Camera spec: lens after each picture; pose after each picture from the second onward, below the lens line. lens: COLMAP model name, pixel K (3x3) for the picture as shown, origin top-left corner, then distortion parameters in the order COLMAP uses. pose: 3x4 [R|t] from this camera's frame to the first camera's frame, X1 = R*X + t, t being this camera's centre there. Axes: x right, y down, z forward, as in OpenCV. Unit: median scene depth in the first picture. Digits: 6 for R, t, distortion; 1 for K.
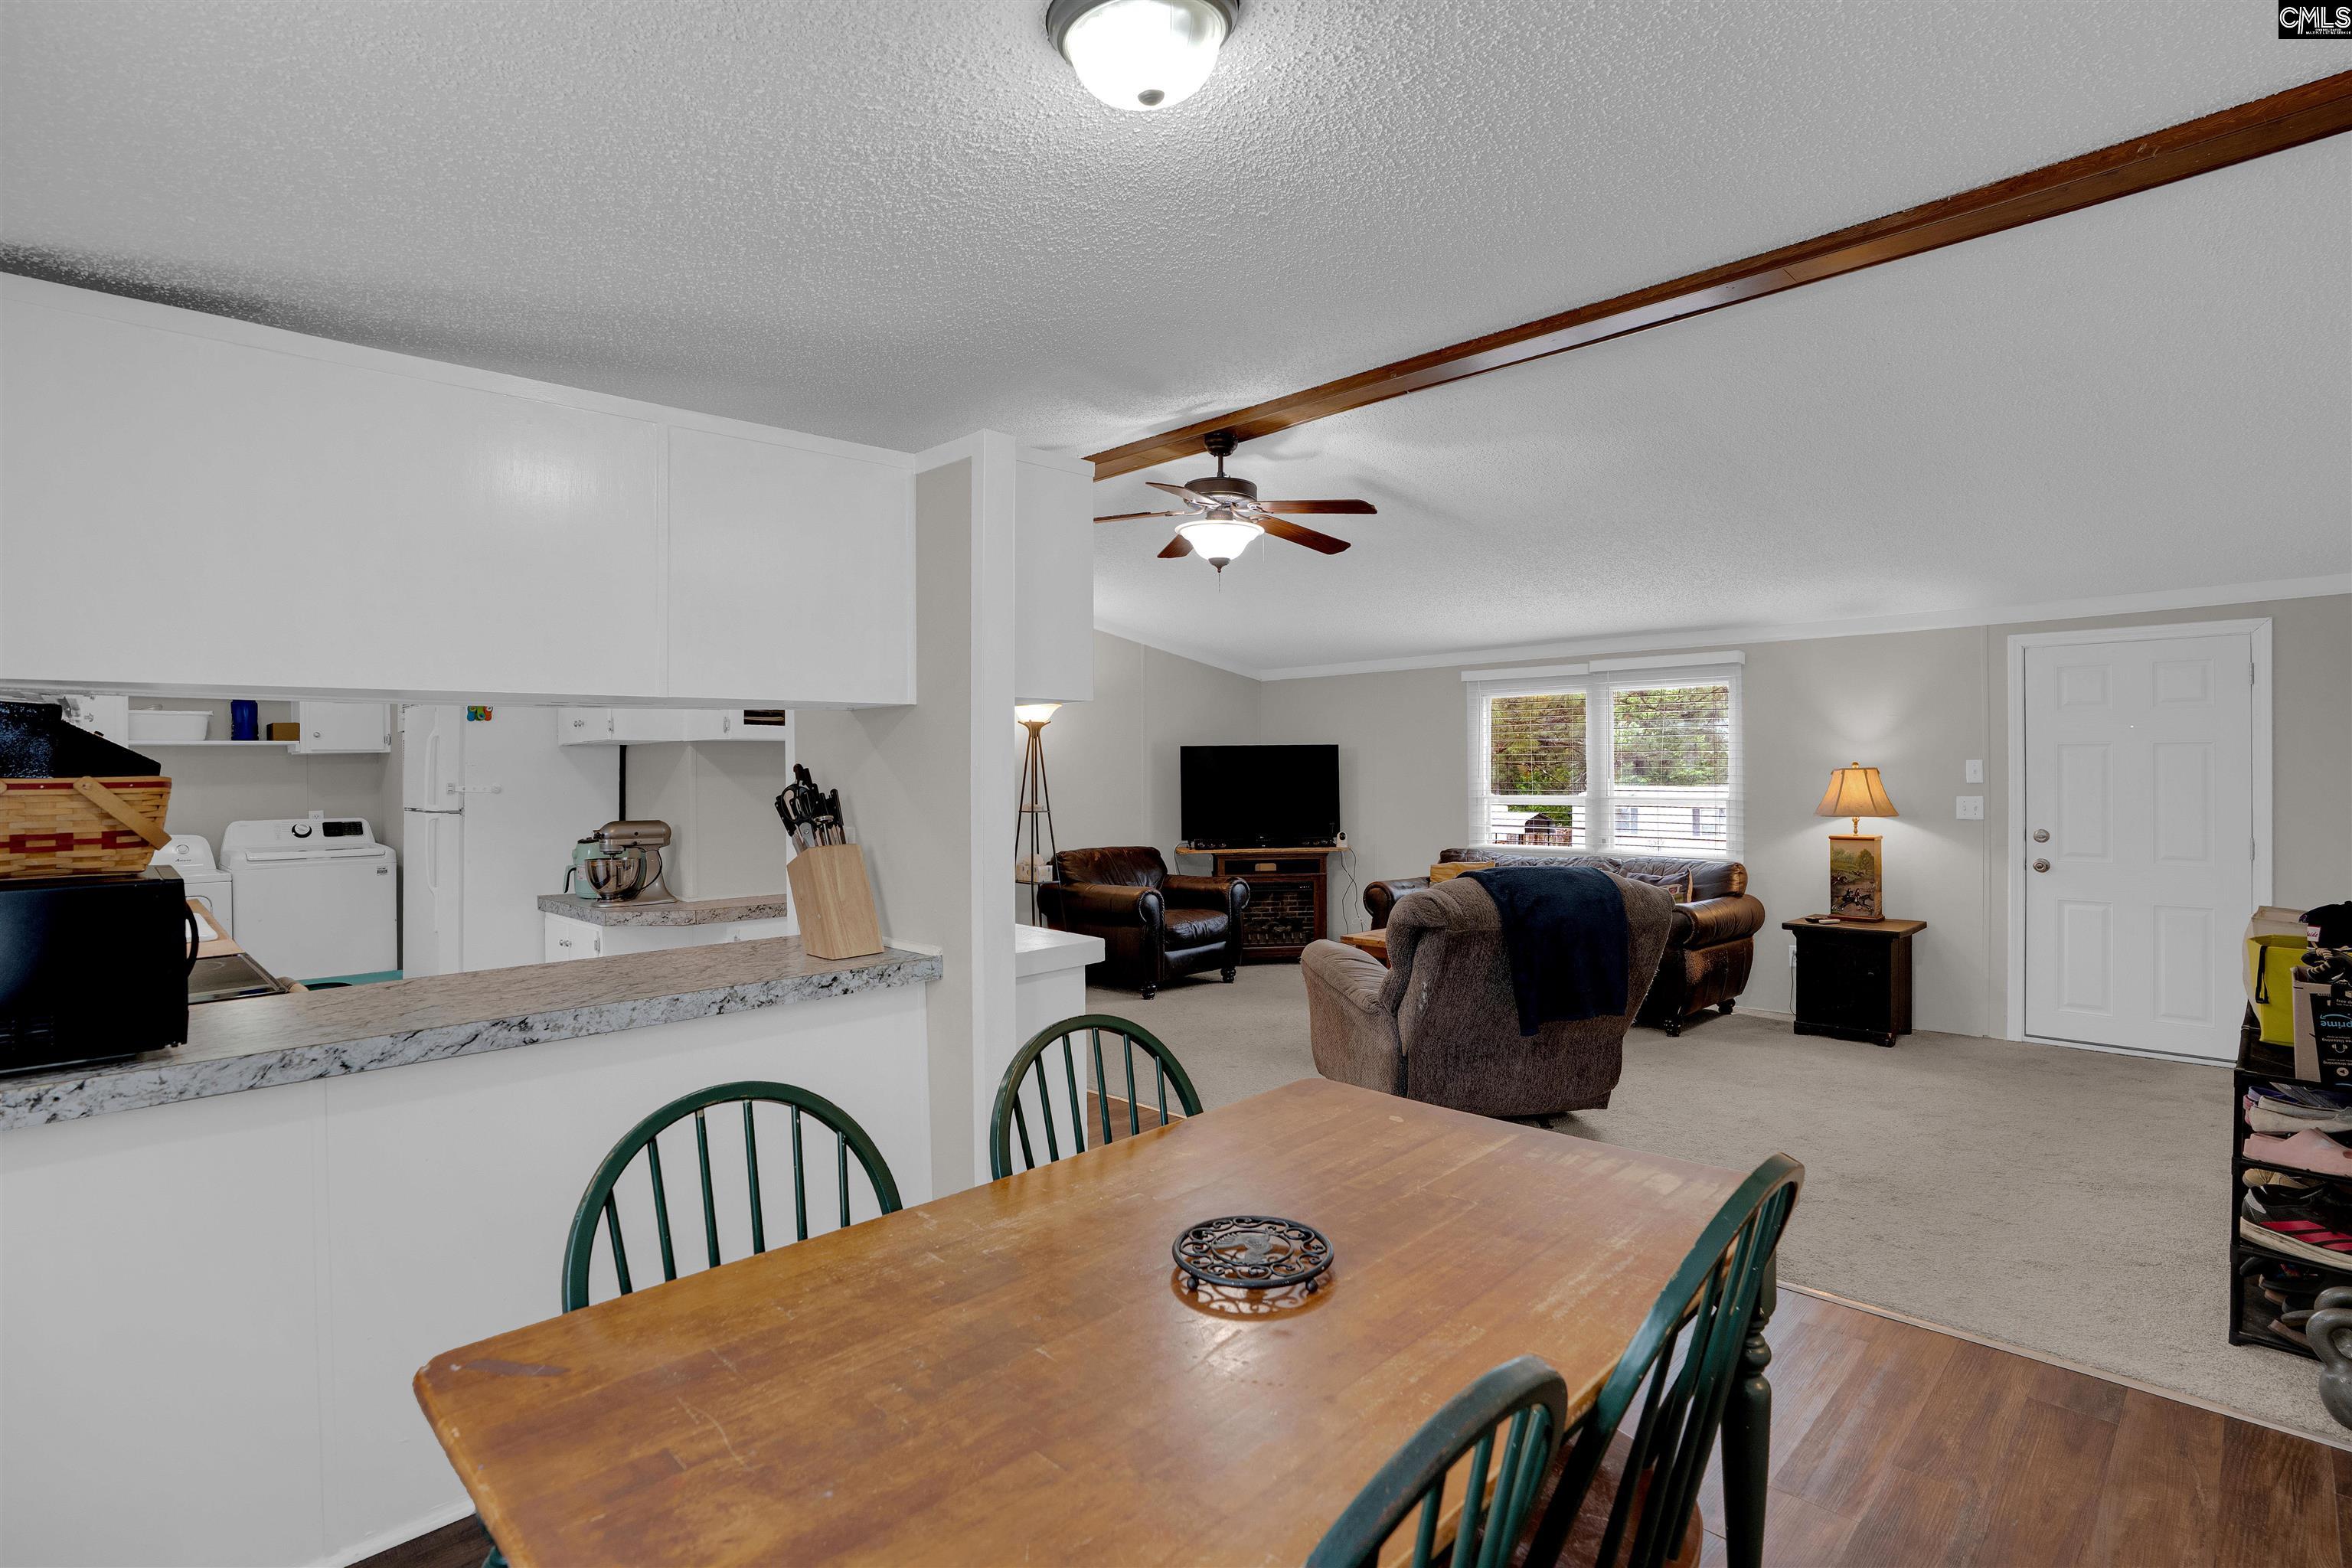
lens RADIAL K [[1109.5, 0, 1210.6], [0, 1109.5, 769.7], [0, 0, 1]] dist [-0.056191, 0.017601]
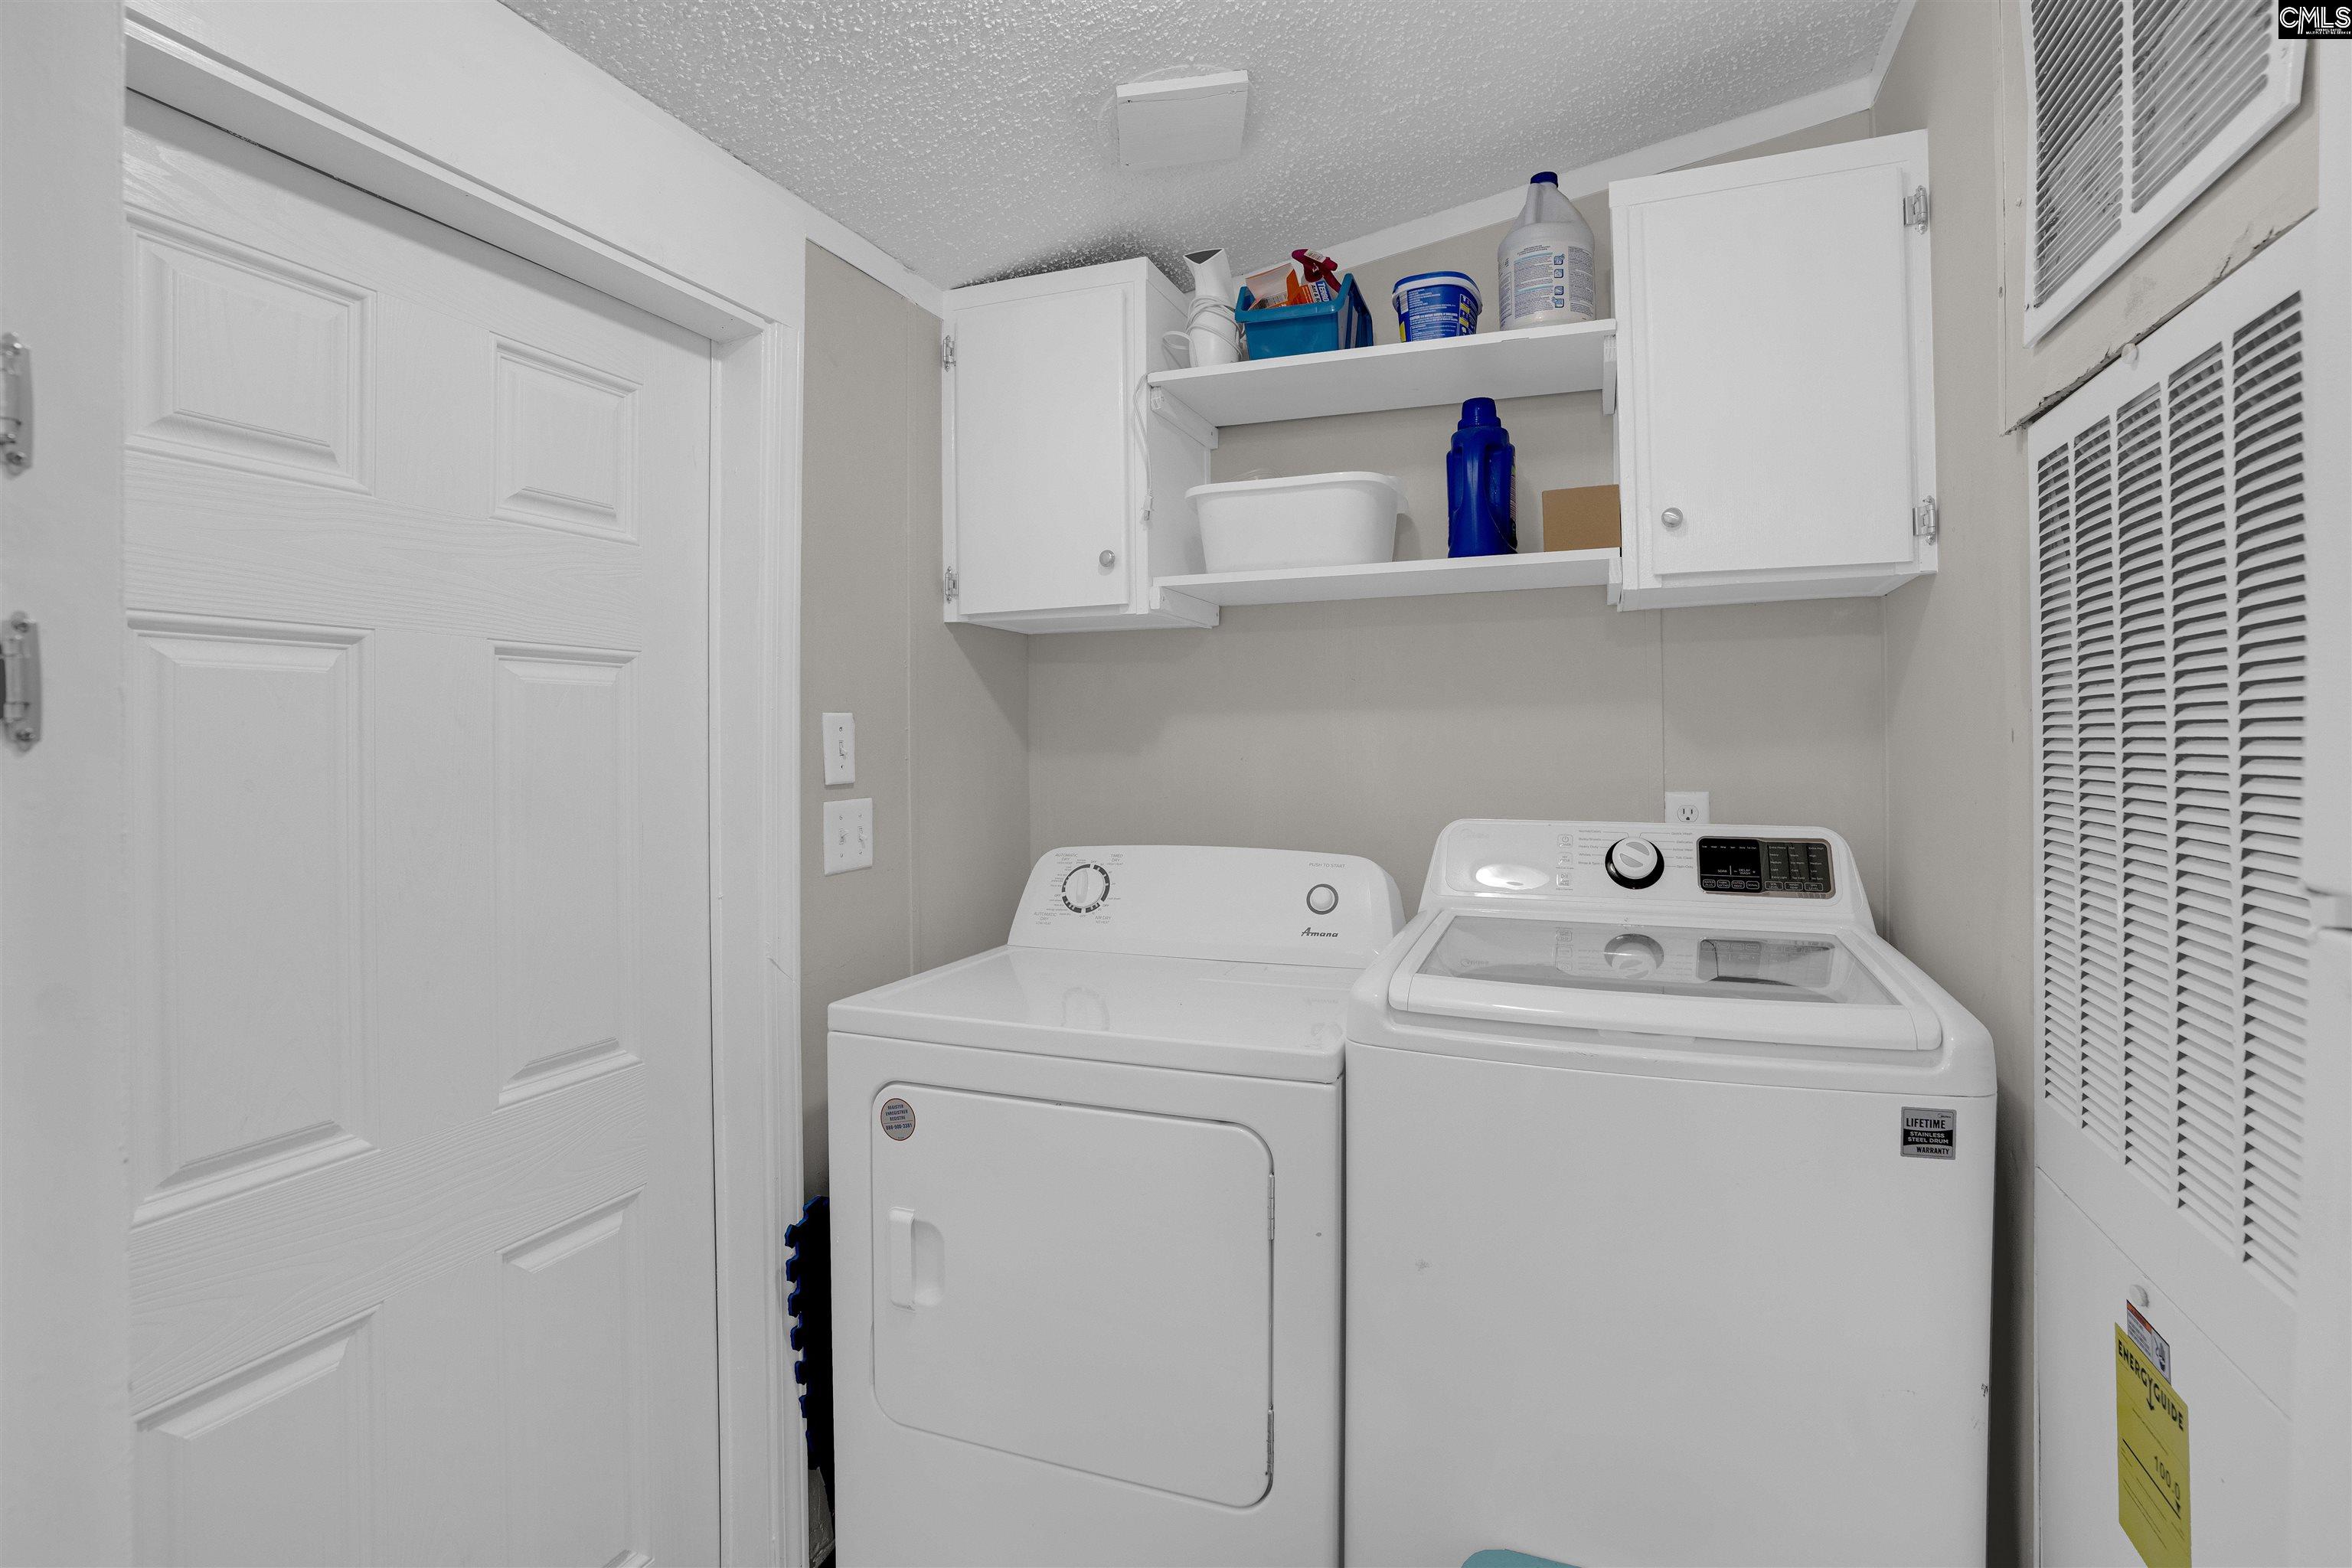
lens RADIAL K [[1109.5, 0, 1172.0], [0, 1109.5, 746.3], [0, 0, 1]] dist [-0.056191, 0.017601]
pose [[0.371258, 0.019034, -0.928335, -0.638489], [0.008801, 0.999673, 0.024017, 0.017823], [0.928488, -0.017087, 0.370969, 0.801363]]
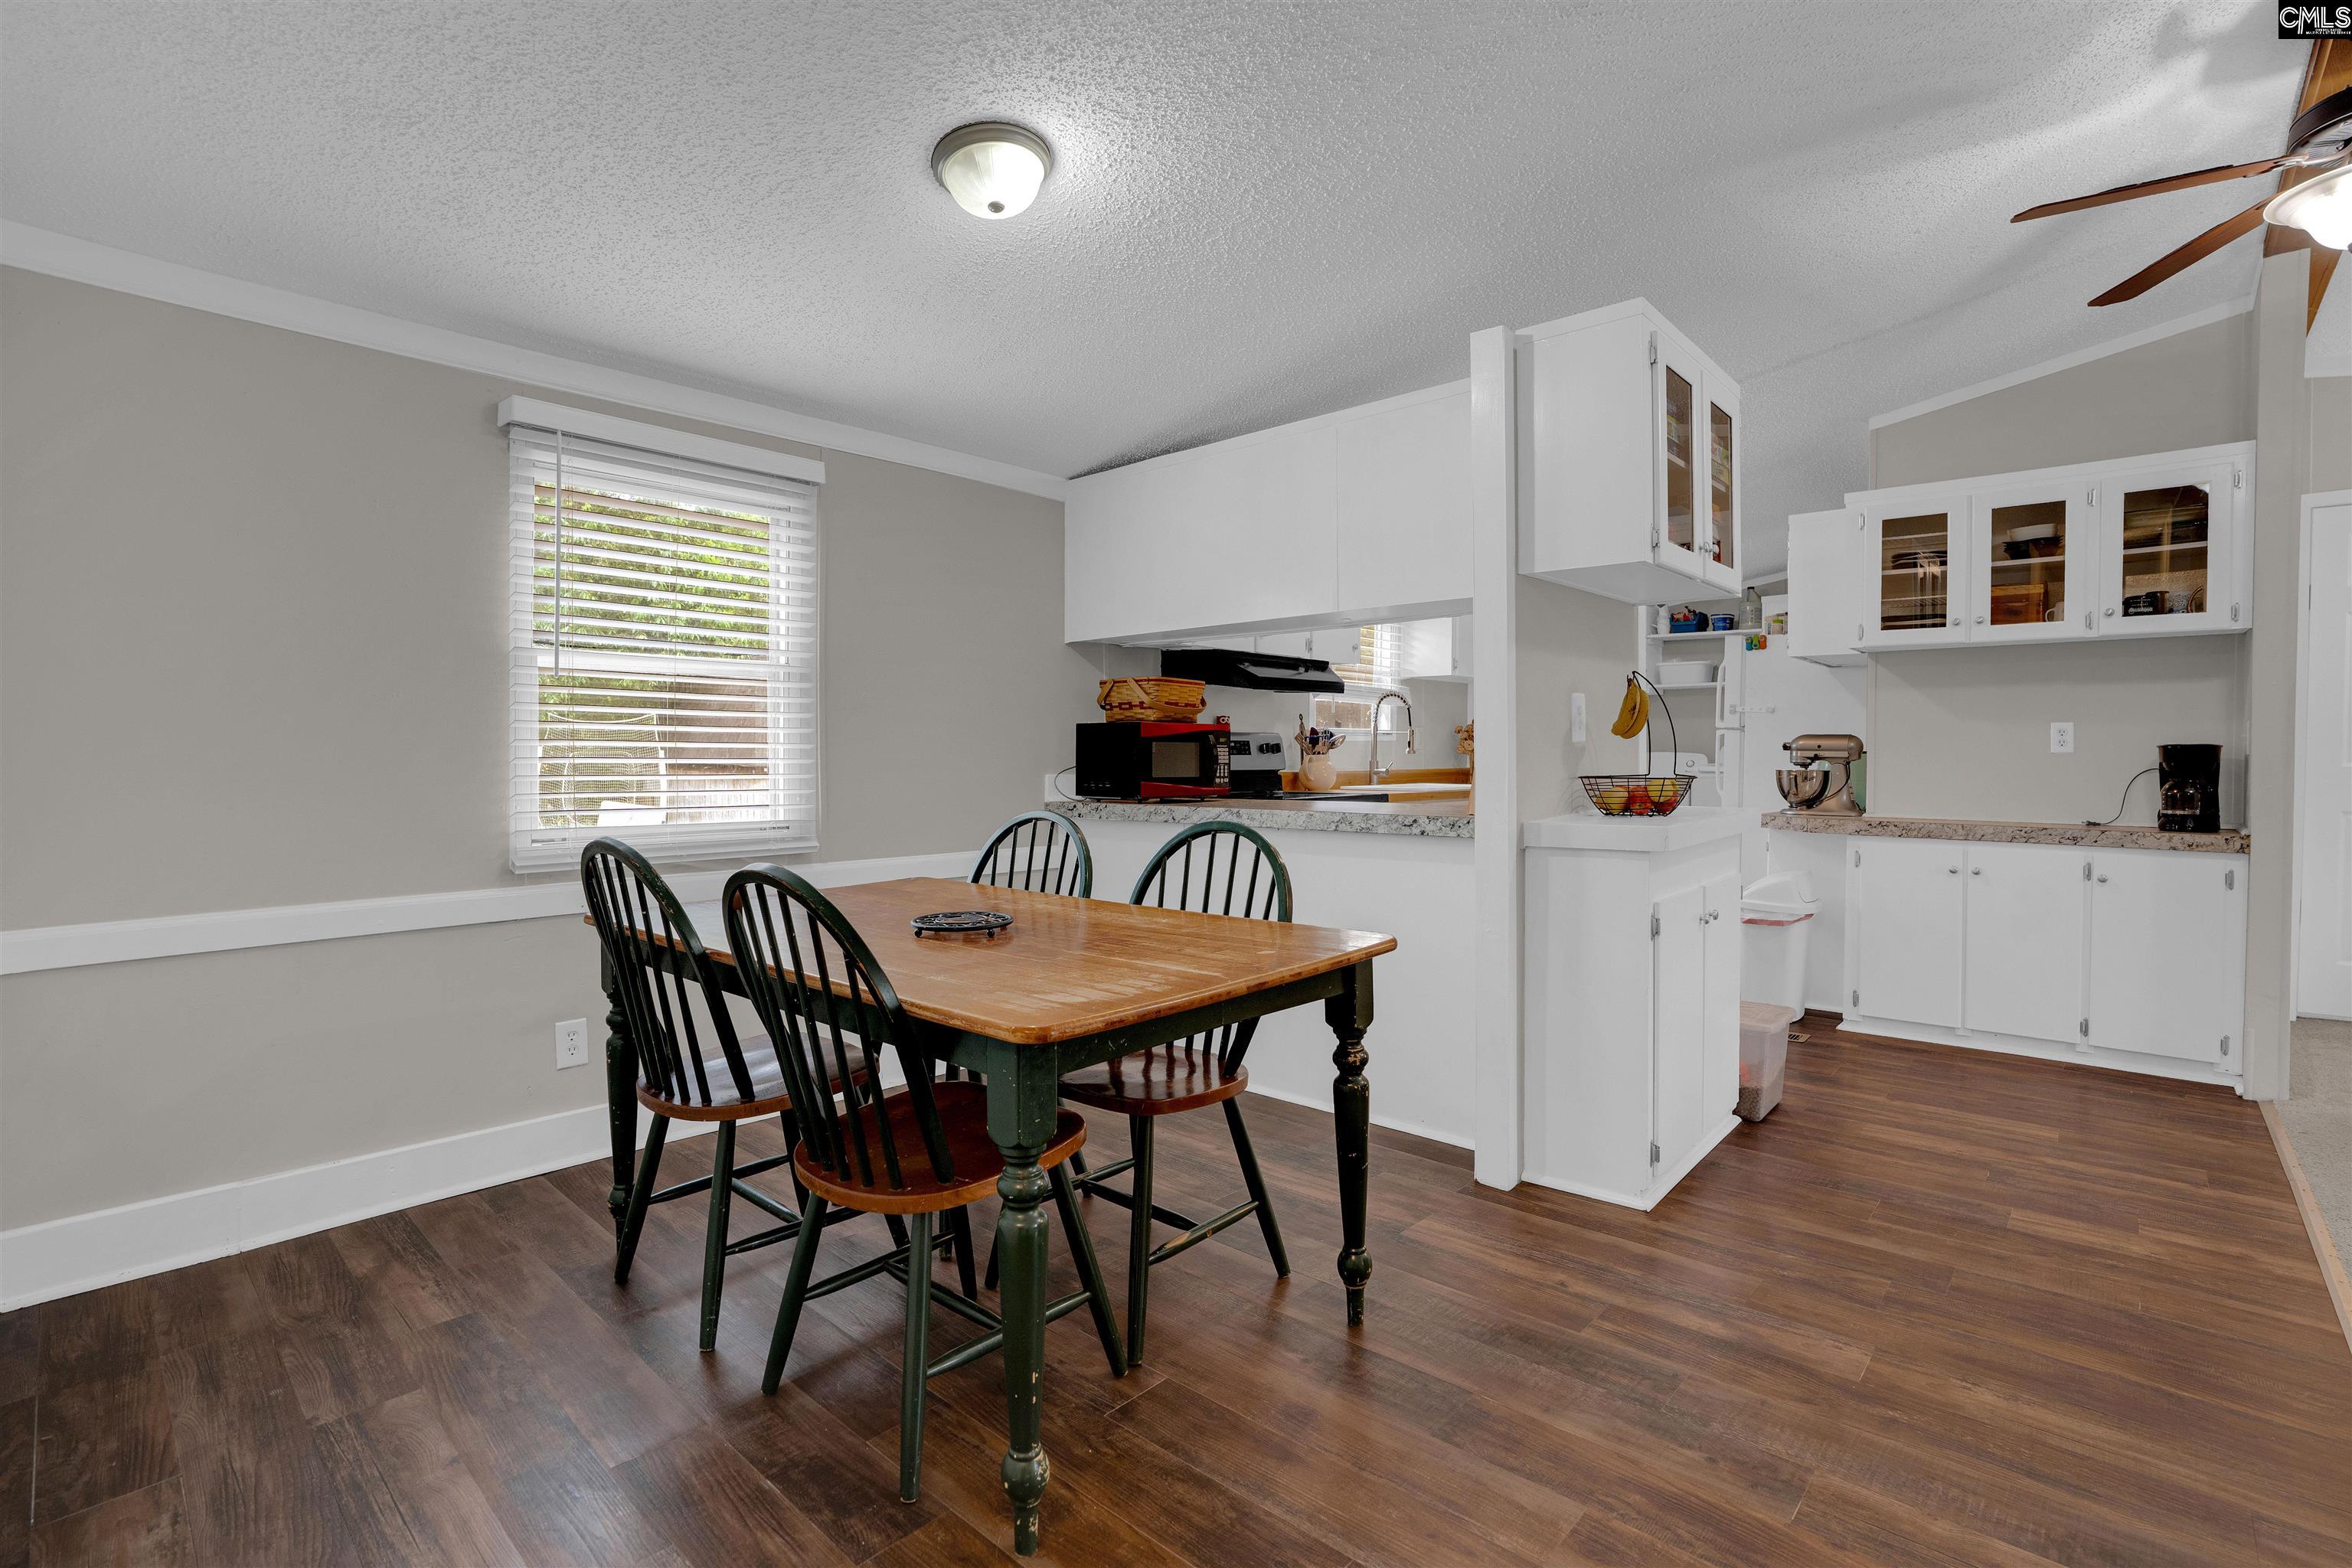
lens RADIAL K [[1109.5, 0, 1190.3], [0, 1109.5, 764.5], [0, 0, 1]] dist [-0.056191, 0.017601]
pose [[0.042622, 0.020047, -0.998890, 0.385888], [-0.000028, 0.999799, 0.020064, 0.044399], [0.999091, -0.000827, 0.042614, 0.293022]]
